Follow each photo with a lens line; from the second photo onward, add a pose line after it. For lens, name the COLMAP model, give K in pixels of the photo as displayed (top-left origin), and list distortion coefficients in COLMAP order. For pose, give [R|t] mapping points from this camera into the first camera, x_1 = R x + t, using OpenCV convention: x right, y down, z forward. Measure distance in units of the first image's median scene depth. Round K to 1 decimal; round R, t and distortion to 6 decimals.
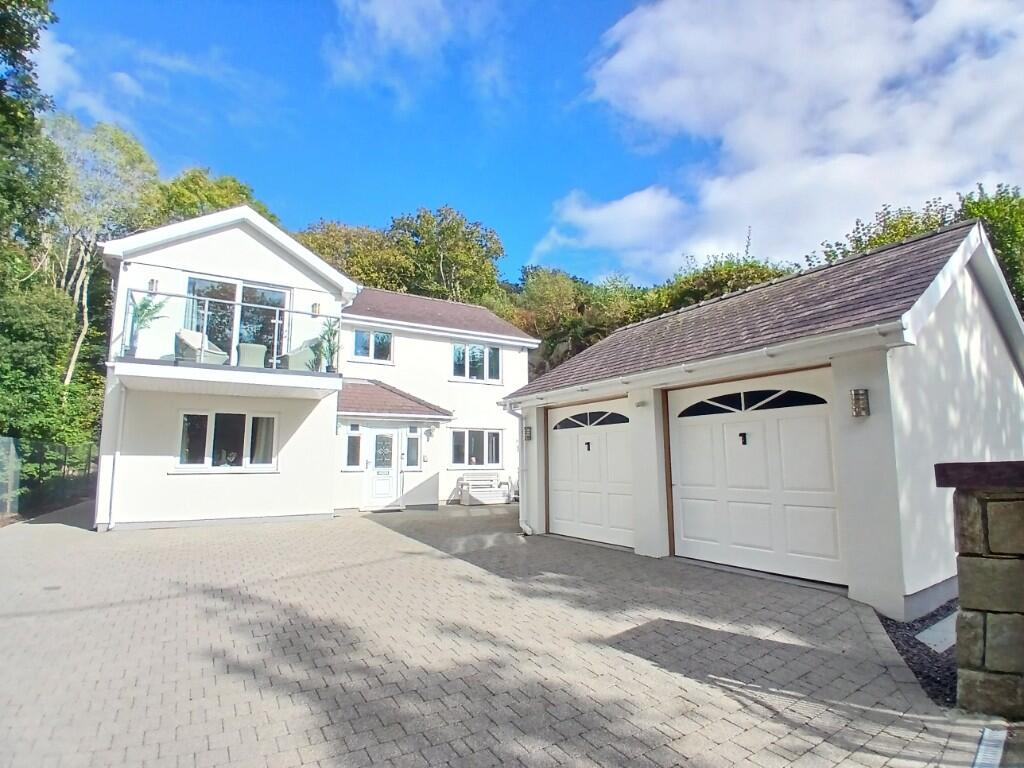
lens RADIAL K [[515.9, 0, 512.0], [0, 515.9, 384.0], [0, 0, 1]] dist [0.002275, -0.042350]
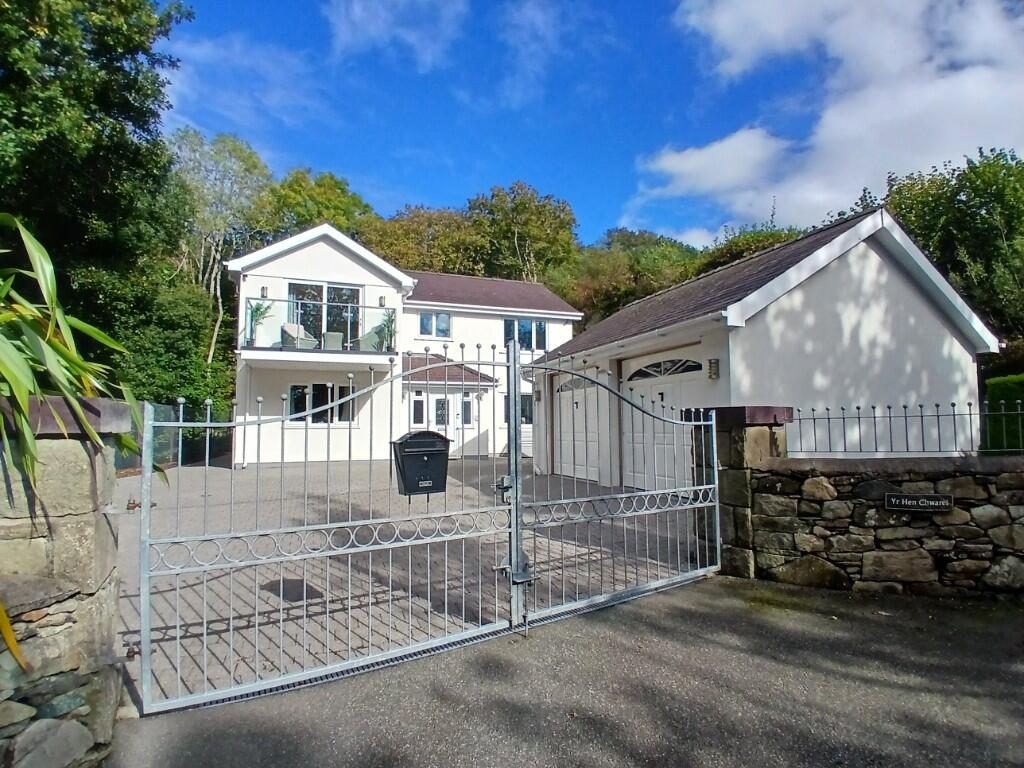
lens RADIAL K [[515.9, 0, 512.0], [0, 515.9, 384.0], [0, 0, 1]] dist [0.002275, -0.042350]
pose [[0.981293, -0.018254, -0.191652, 0.124498], [0.031147, 0.997433, 0.064475, -0.009384], [0.189983, -0.069239, 0.979343, -0.142752]]
